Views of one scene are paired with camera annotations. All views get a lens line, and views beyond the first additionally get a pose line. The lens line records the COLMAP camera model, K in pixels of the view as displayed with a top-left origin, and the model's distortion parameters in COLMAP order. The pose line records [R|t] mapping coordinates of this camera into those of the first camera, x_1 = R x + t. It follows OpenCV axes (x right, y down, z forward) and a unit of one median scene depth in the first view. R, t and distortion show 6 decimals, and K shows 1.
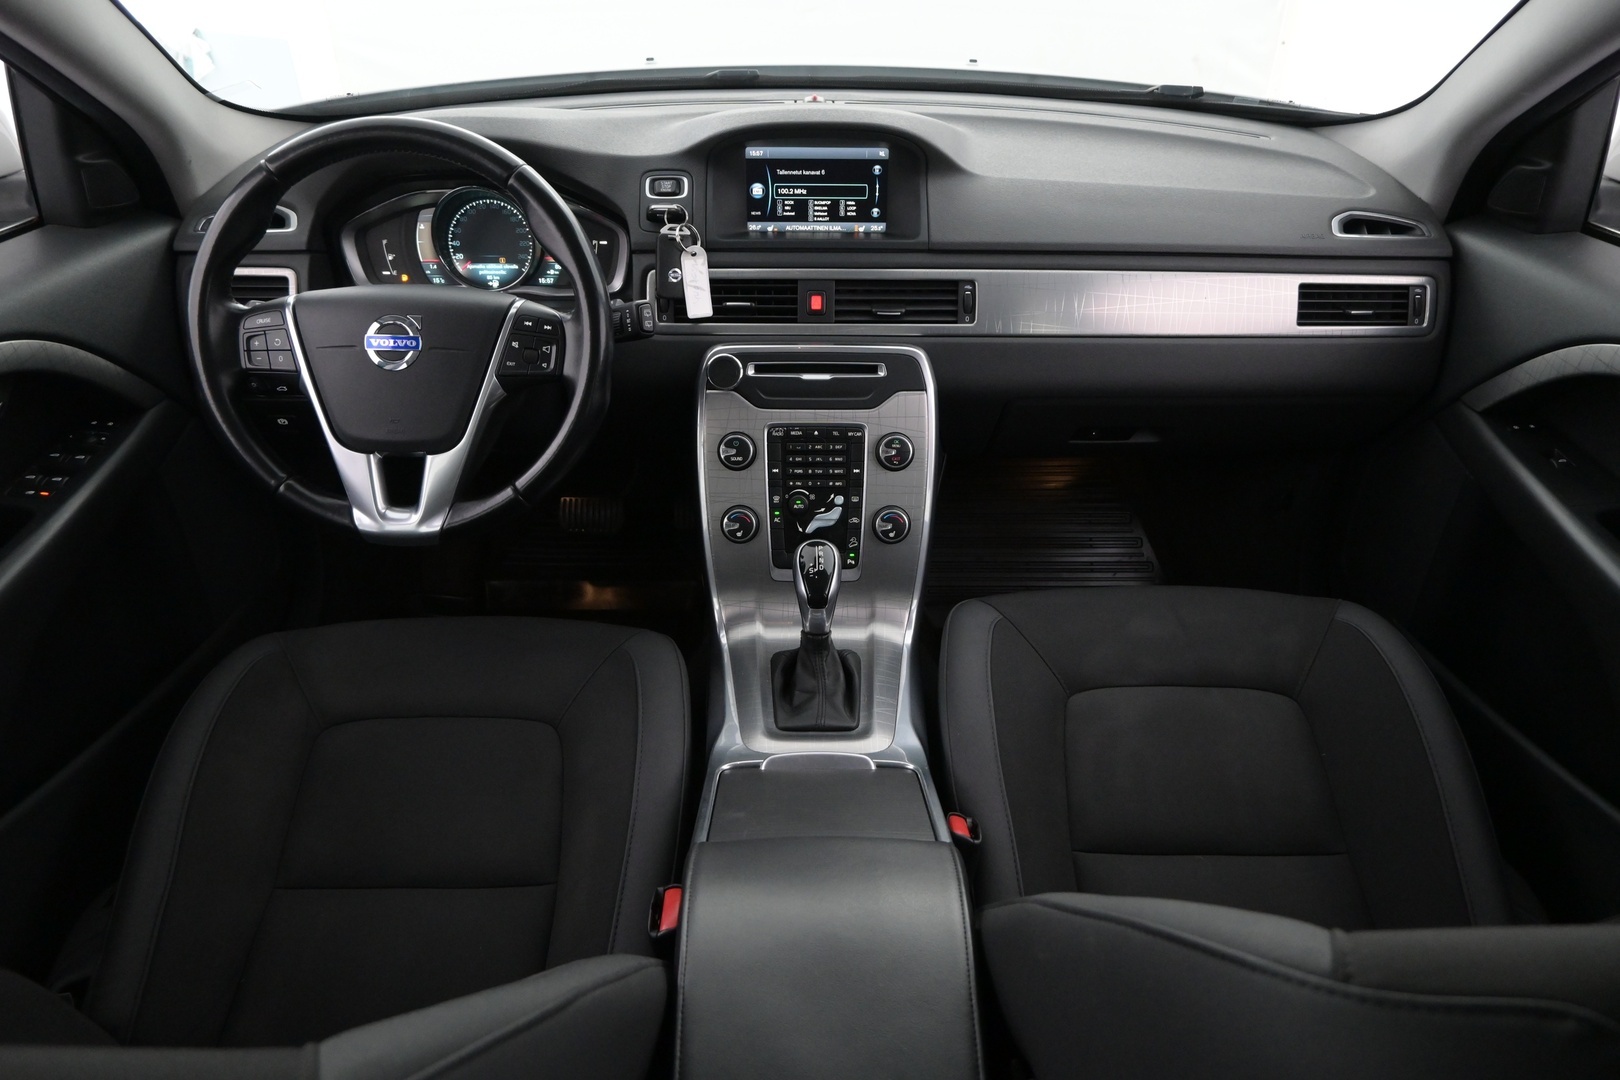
lens RADIAL K [[1104.1, 0, 818.5], [0, 1104.1, 537.8], [0, 0, 1]] dist [-0.002924, 0.000858]
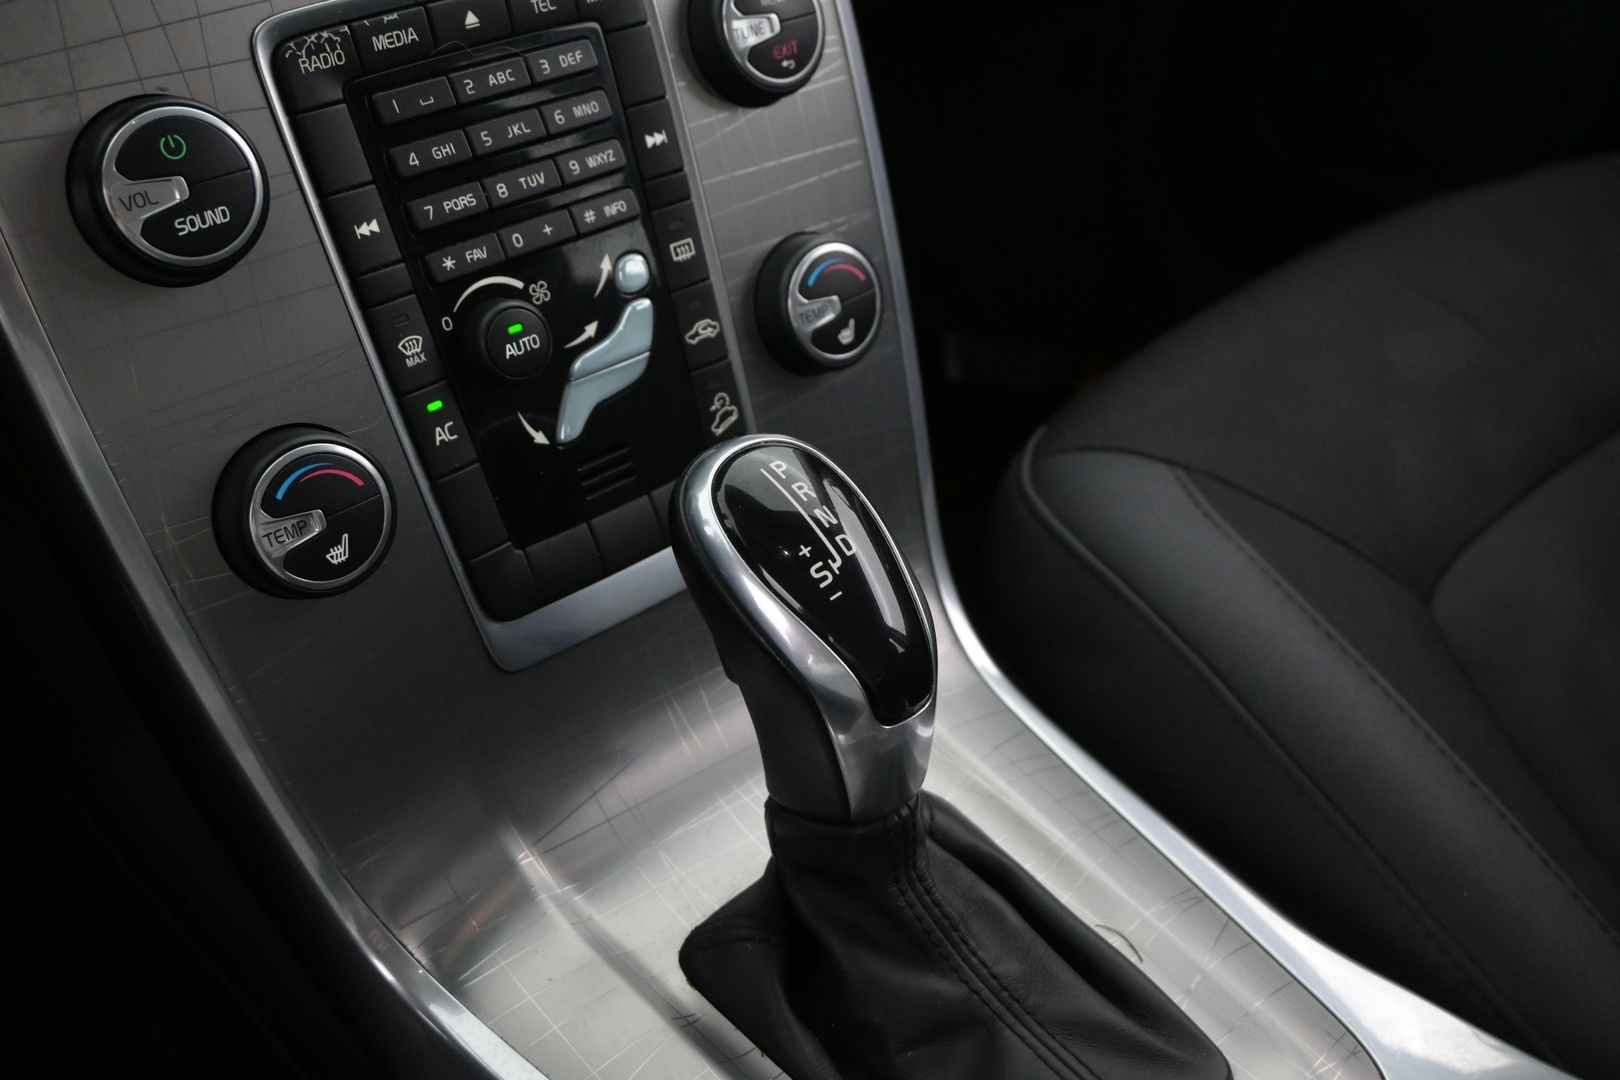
lens RADIAL K [[1623.1, 0, 812.9], [0, 1623.1, 531.8], [0, 0, 1]] dist [0.001387, 0.000000]
pose [[0.748354, -0.384787, 0.540283, -0.171756], [0.309564, 0.922998, 0.228573, -0.051222], [-0.586631, -0.003801, 0.809845, 0.677135]]
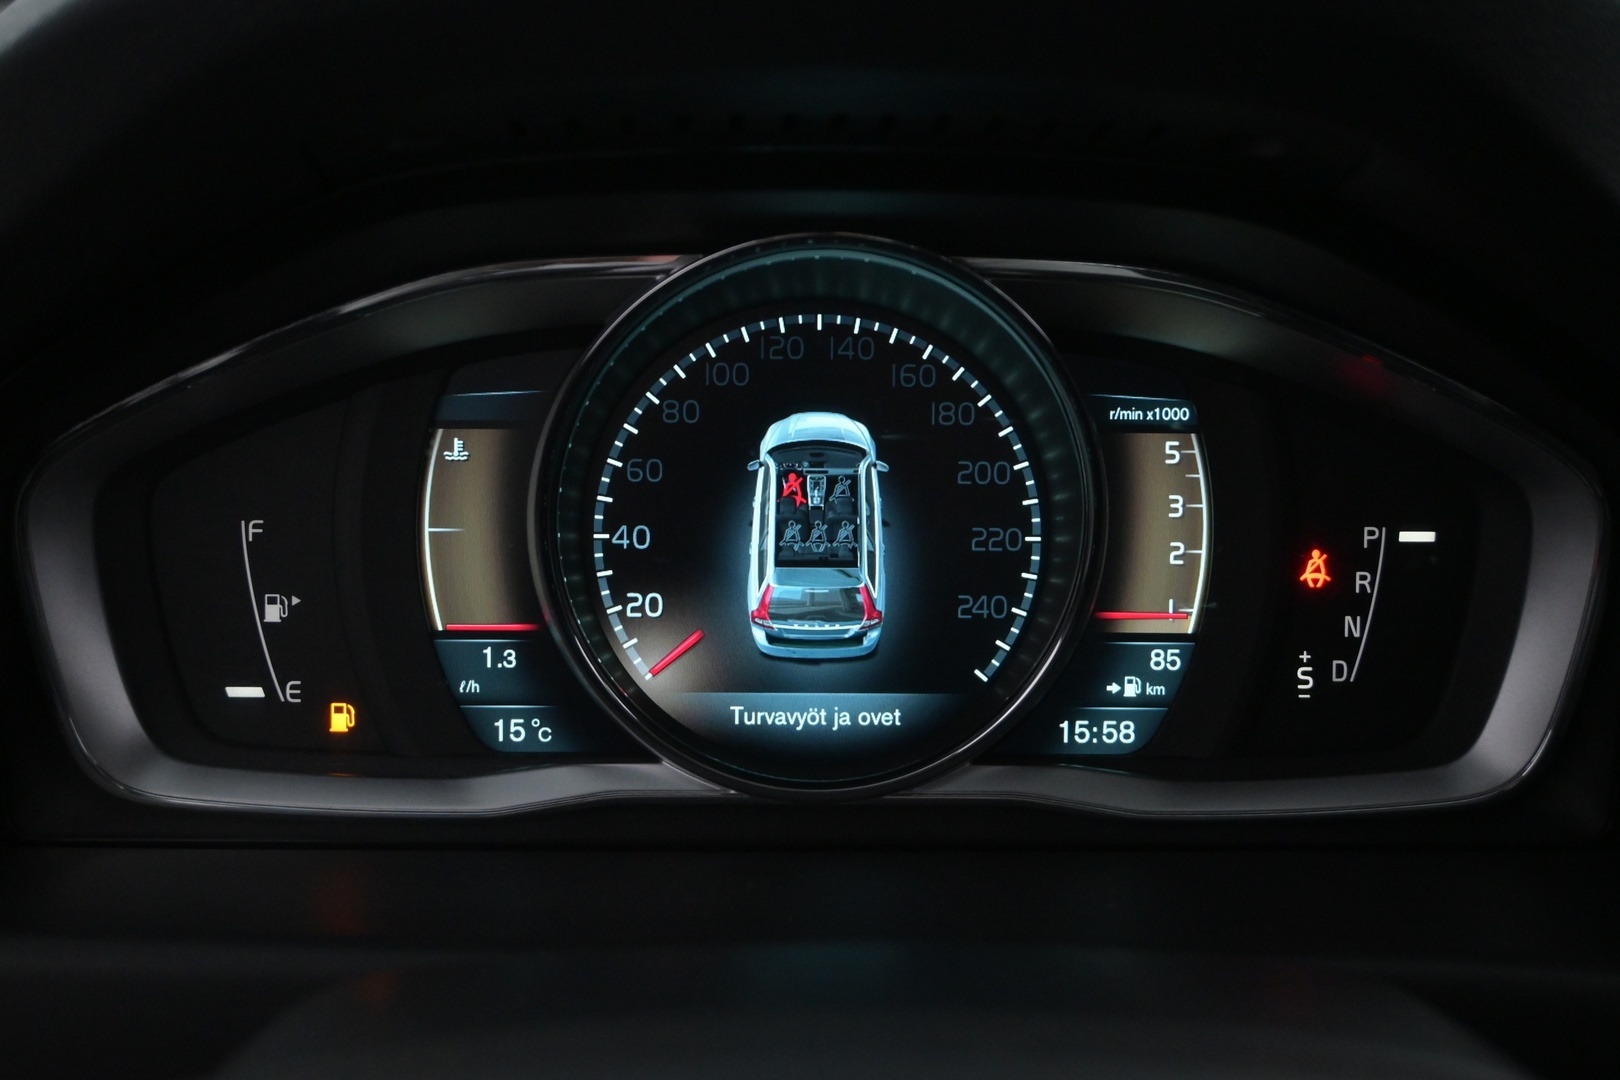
lens RADIAL K [[2095.7, 0, 817.1], [0, 2095.7, 546.5], [0, 0, 1]] dist [-0.004674, 0.000000]
pose [[0.999953, 0.002643, 0.009290, -0.326956], [-0.000566, 0.976206, -0.216845, -0.205314], [-0.009642, 0.216830, 0.976162, 0.712003]]
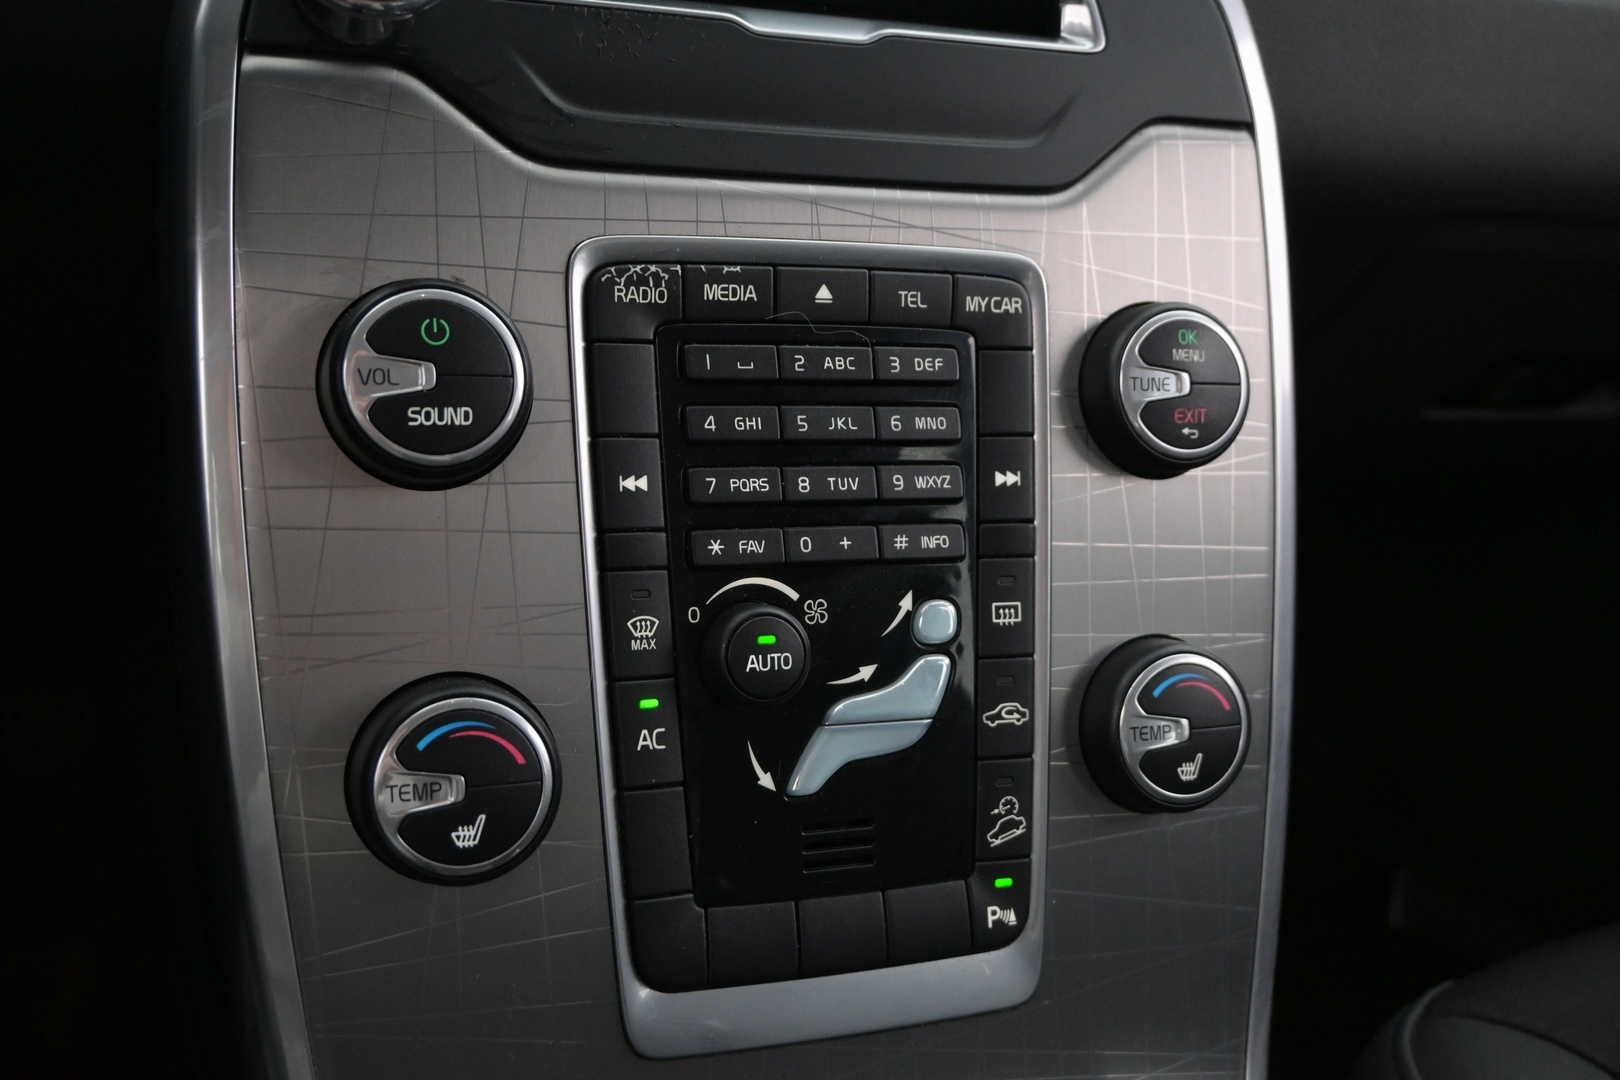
lens RADIAL K [[1623.1, 0, 809.3], [0, 1623.1, 542.0], [0, 0, 1]] dist [0.001387, 0.000000]
pose [[0.936817, -0.031653, 0.348386, -0.108893], [0.069971, 0.992728, -0.097958, -0.020765], [-0.342752, 0.116146, 0.932219, 0.722434]]
